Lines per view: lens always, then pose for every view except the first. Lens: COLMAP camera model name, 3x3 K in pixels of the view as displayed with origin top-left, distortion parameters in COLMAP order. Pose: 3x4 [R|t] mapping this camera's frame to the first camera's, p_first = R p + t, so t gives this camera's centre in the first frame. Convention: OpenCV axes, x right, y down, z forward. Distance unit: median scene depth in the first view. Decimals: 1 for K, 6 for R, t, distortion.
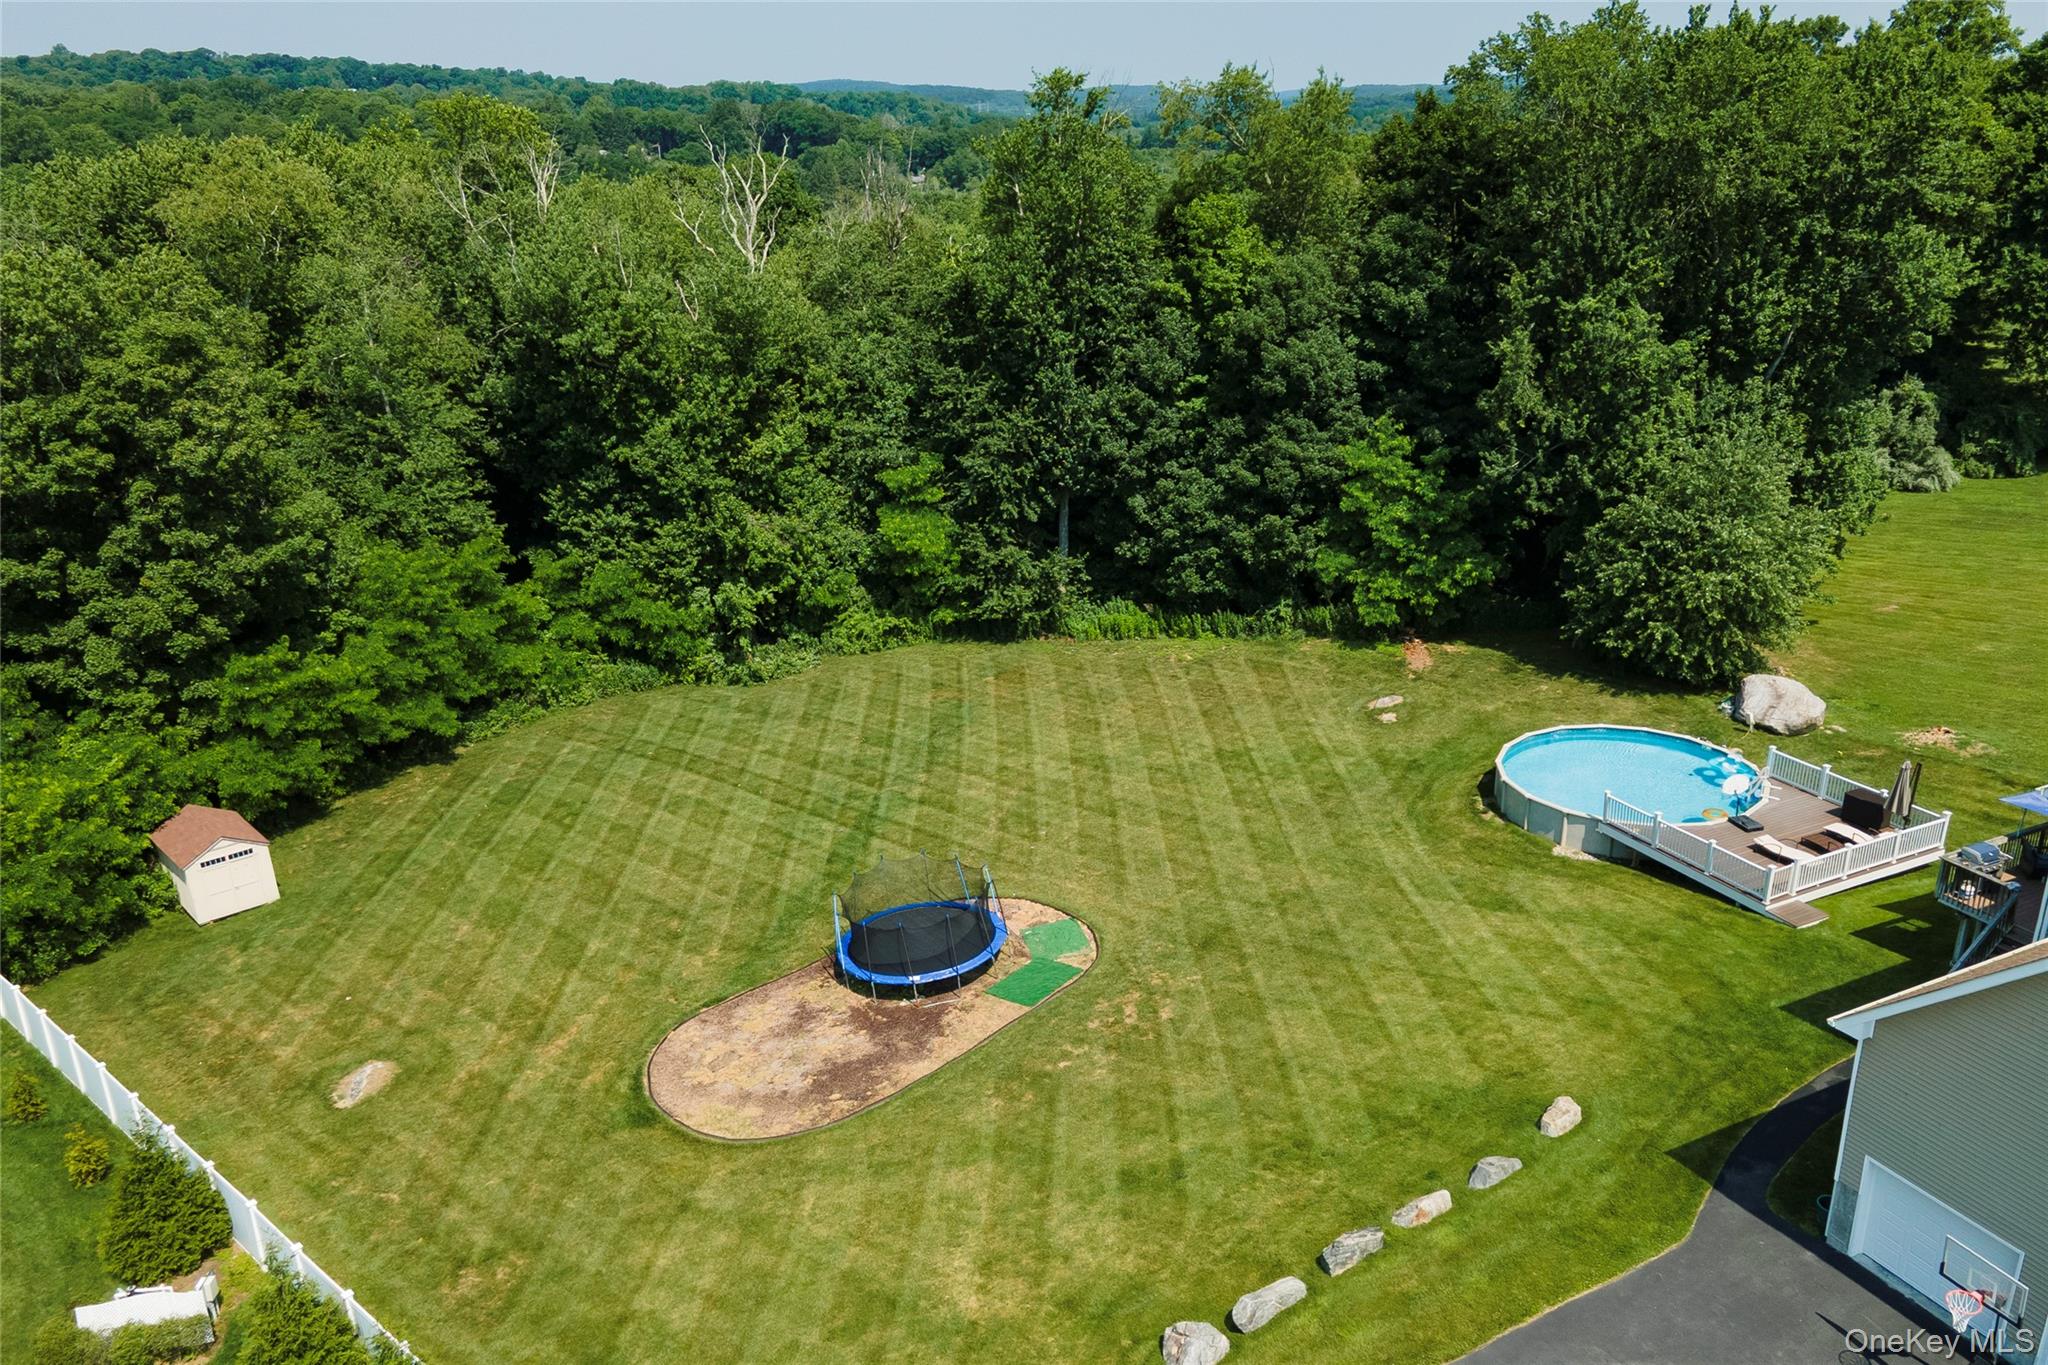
lens RADIAL K [[1531.2, 0, 1010.7], [0, 1531.2, 750.0], [0, 0, 1]] dist [0.033896, 0.016872]
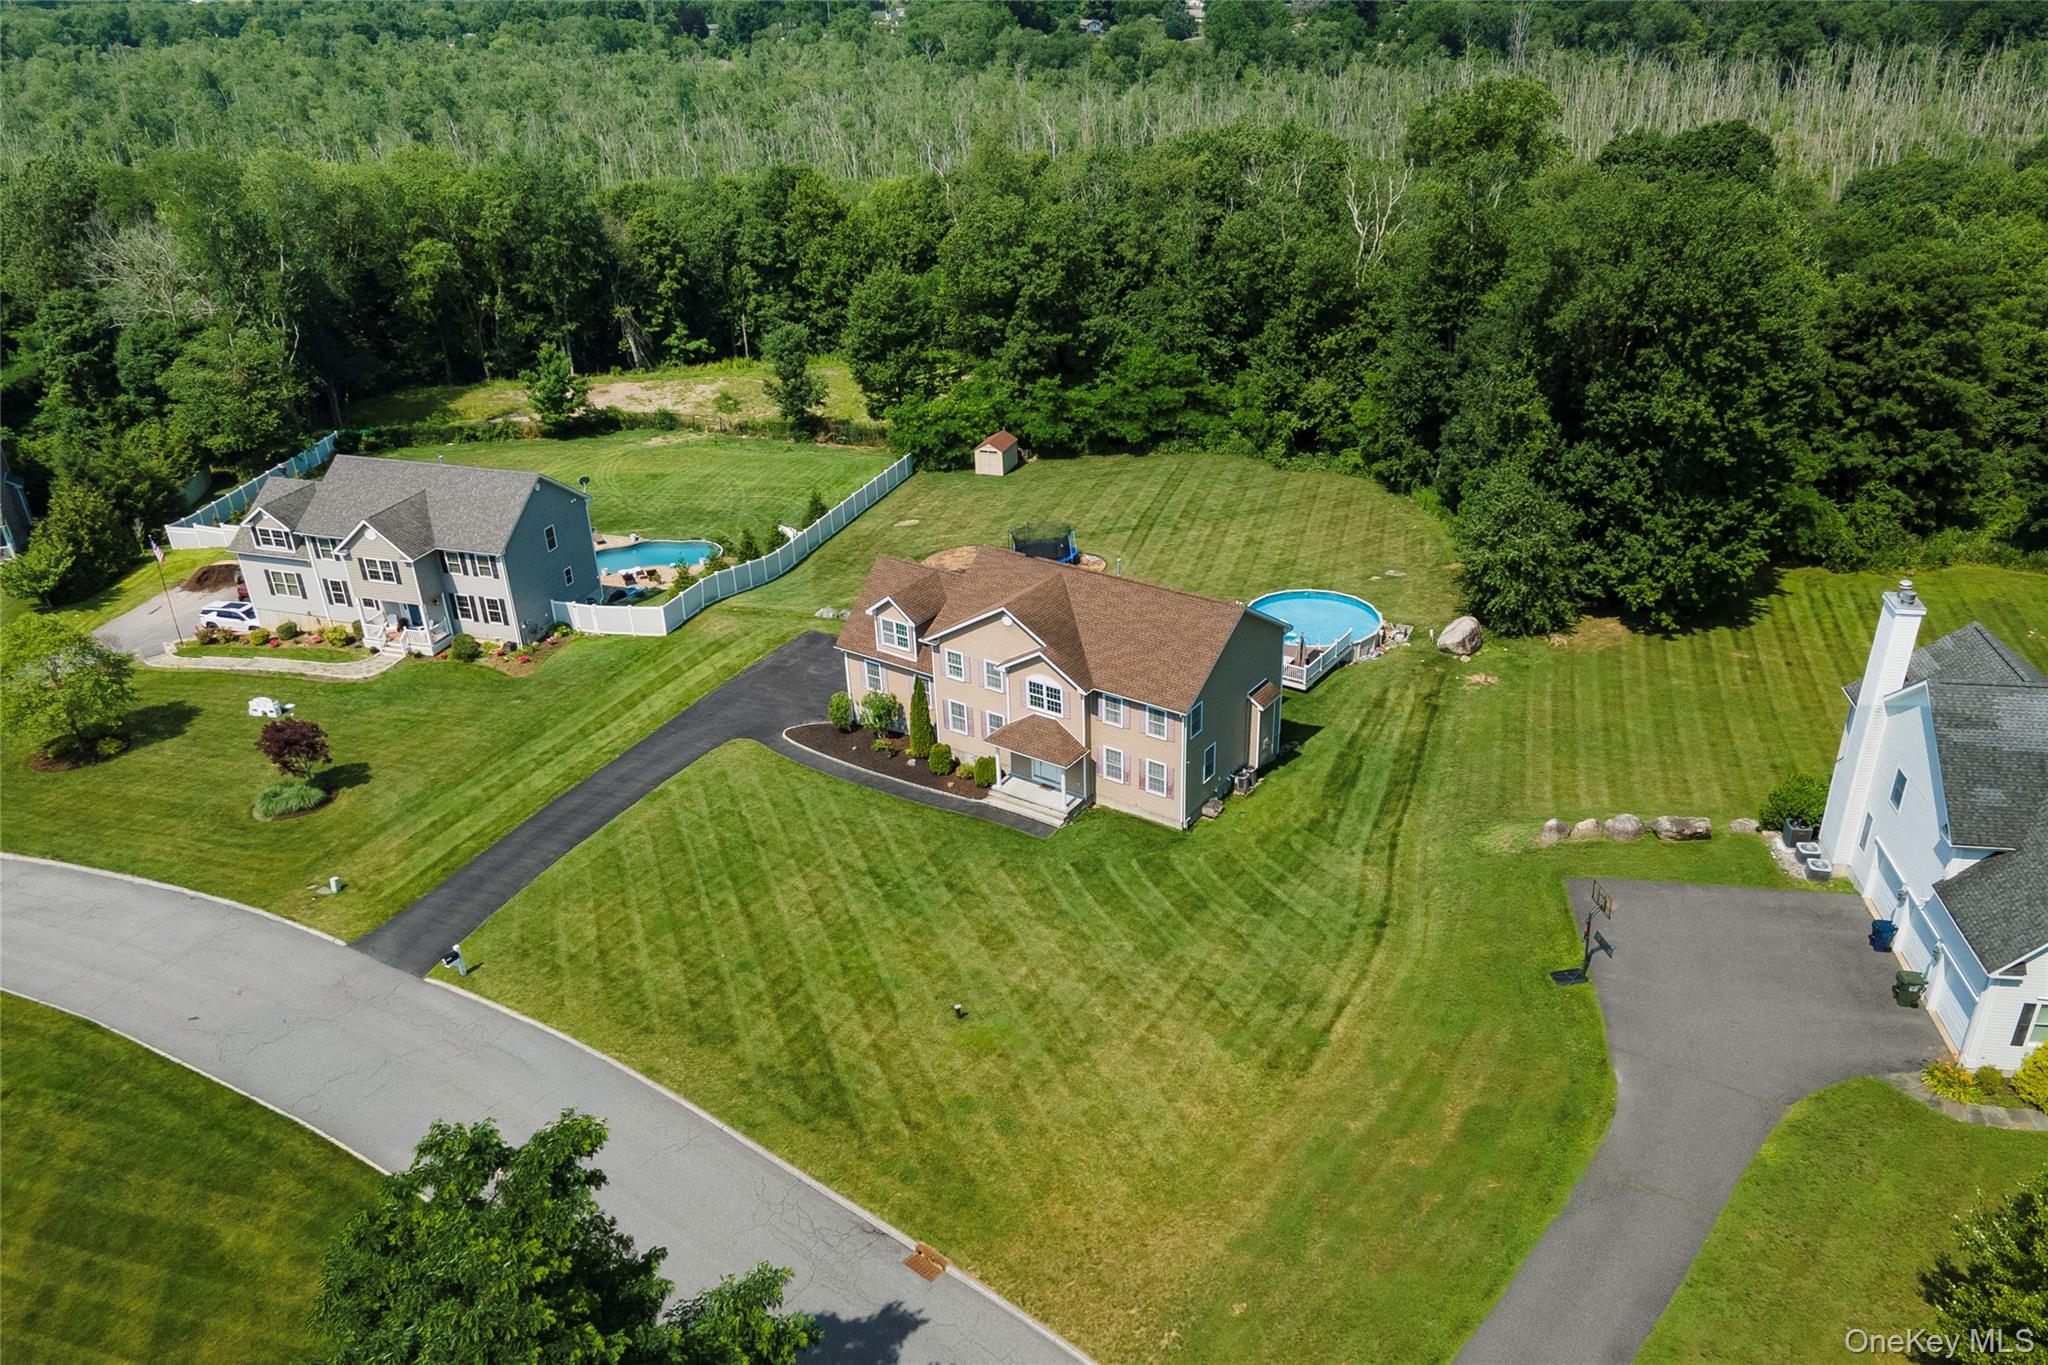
lens RADIAL K [[1531.2, 0, 1035.5], [0, 1531.2, 688.9], [0, 0, 1]] dist [0.033896, 0.016872]
pose [[0.455143, 0.409006, -0.790923, 1.552521], [-0.312205, 0.905173, 0.288427, -0.302667], [0.833890, 0.115654, 0.539677, -0.227376]]
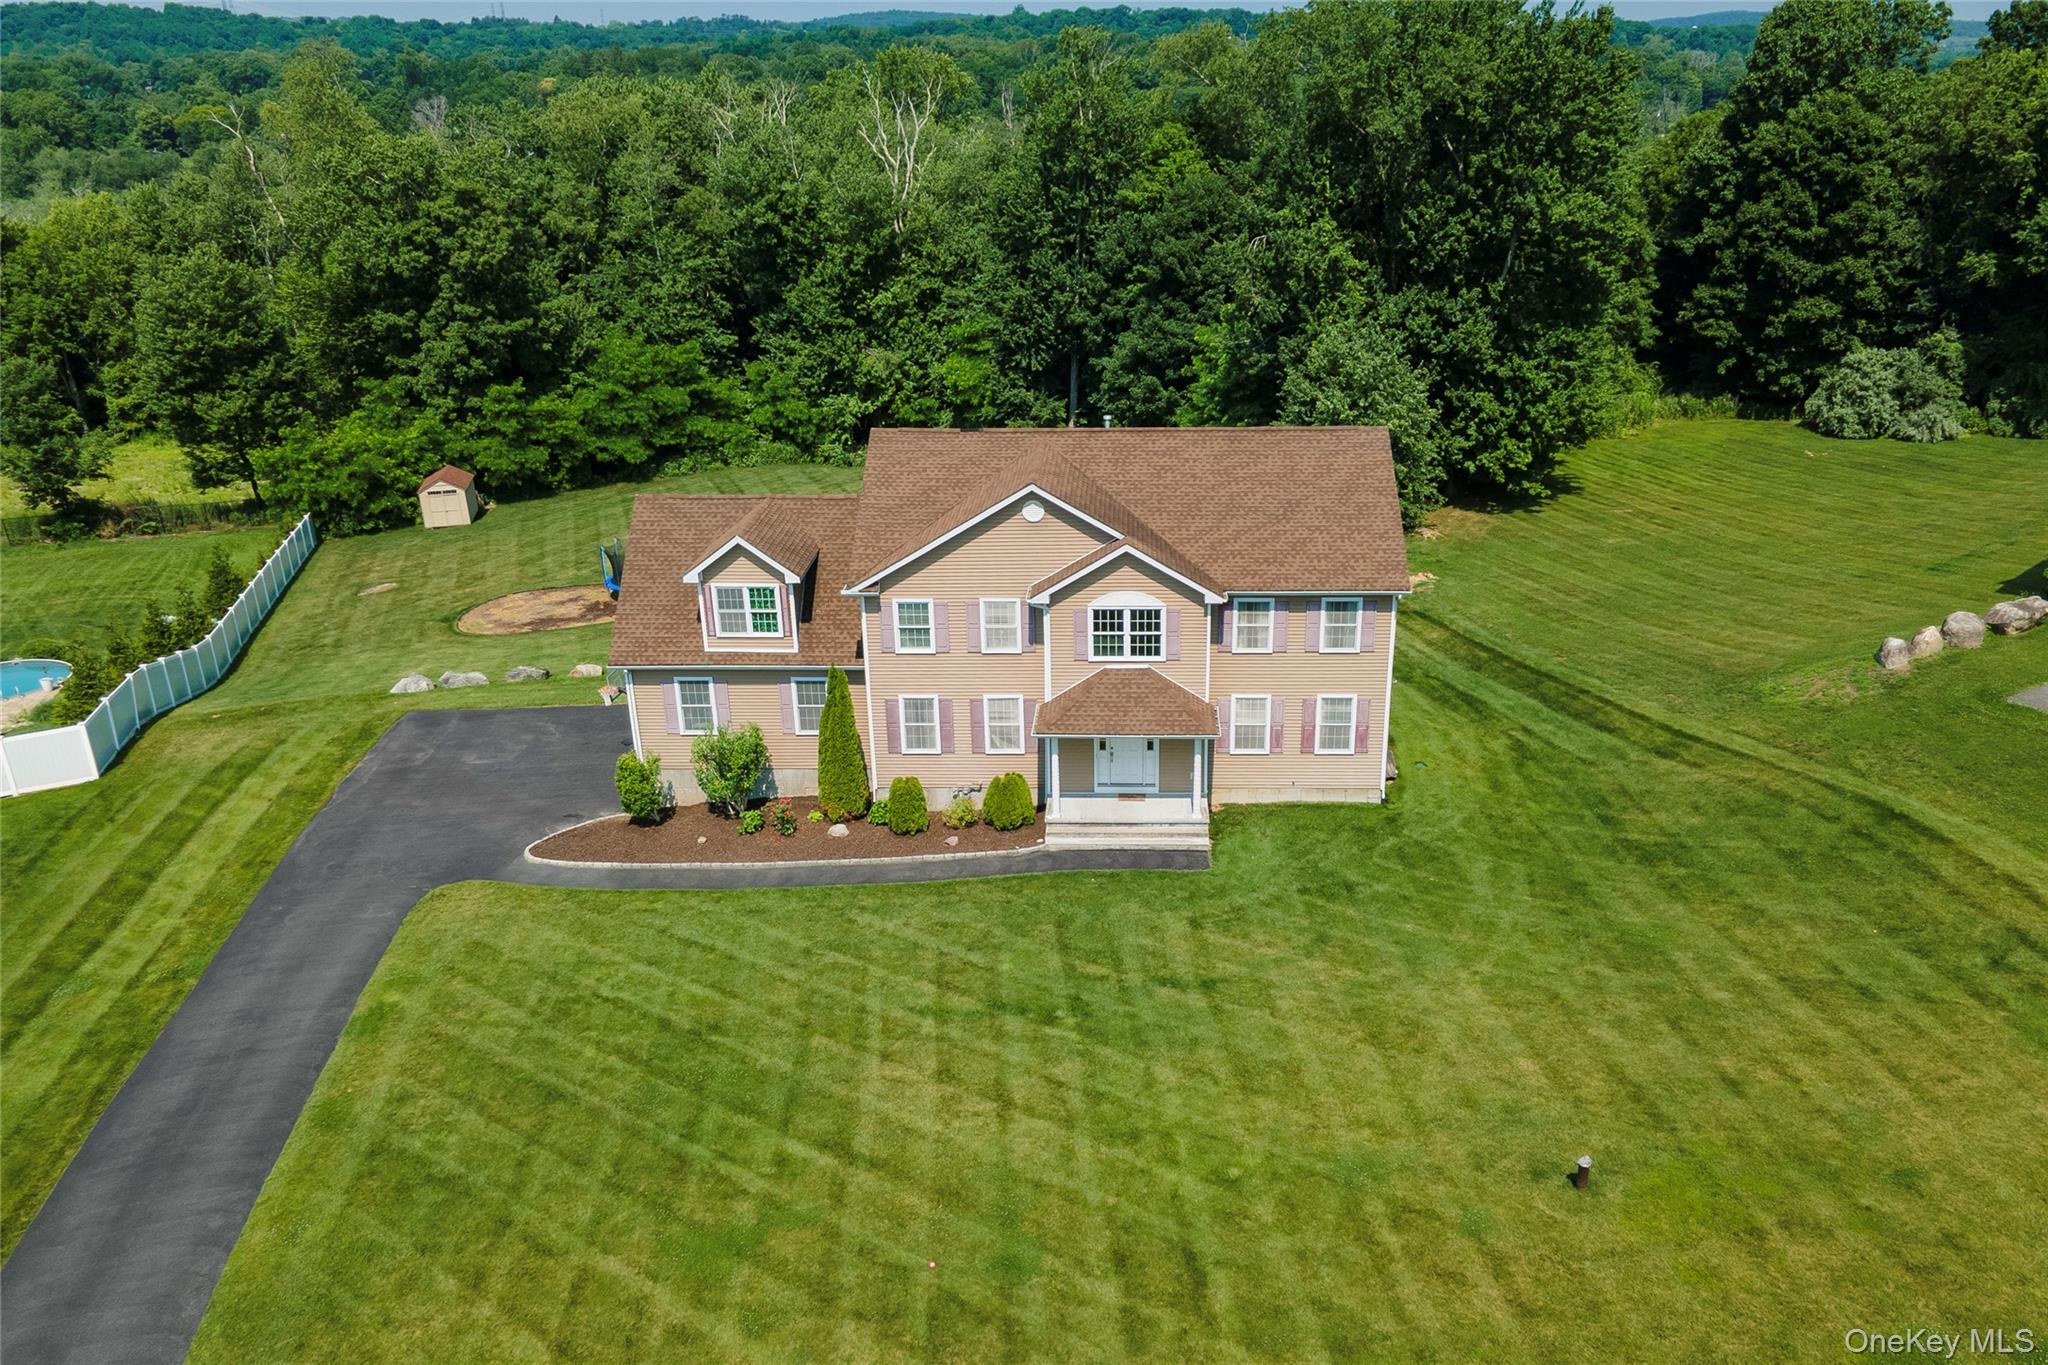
lens RADIAL K [[1531.2, 0, 1032.6], [0, 1531.2, 688.4], [0, 0, 1]] dist [0.033896, 0.016872]
pose [[0.862109, 0.191436, -0.469170, 0.854137], [-0.191616, 0.980301, 0.047895, 0.070169], [0.469096, 0.048610, 0.881808, -0.189246]]
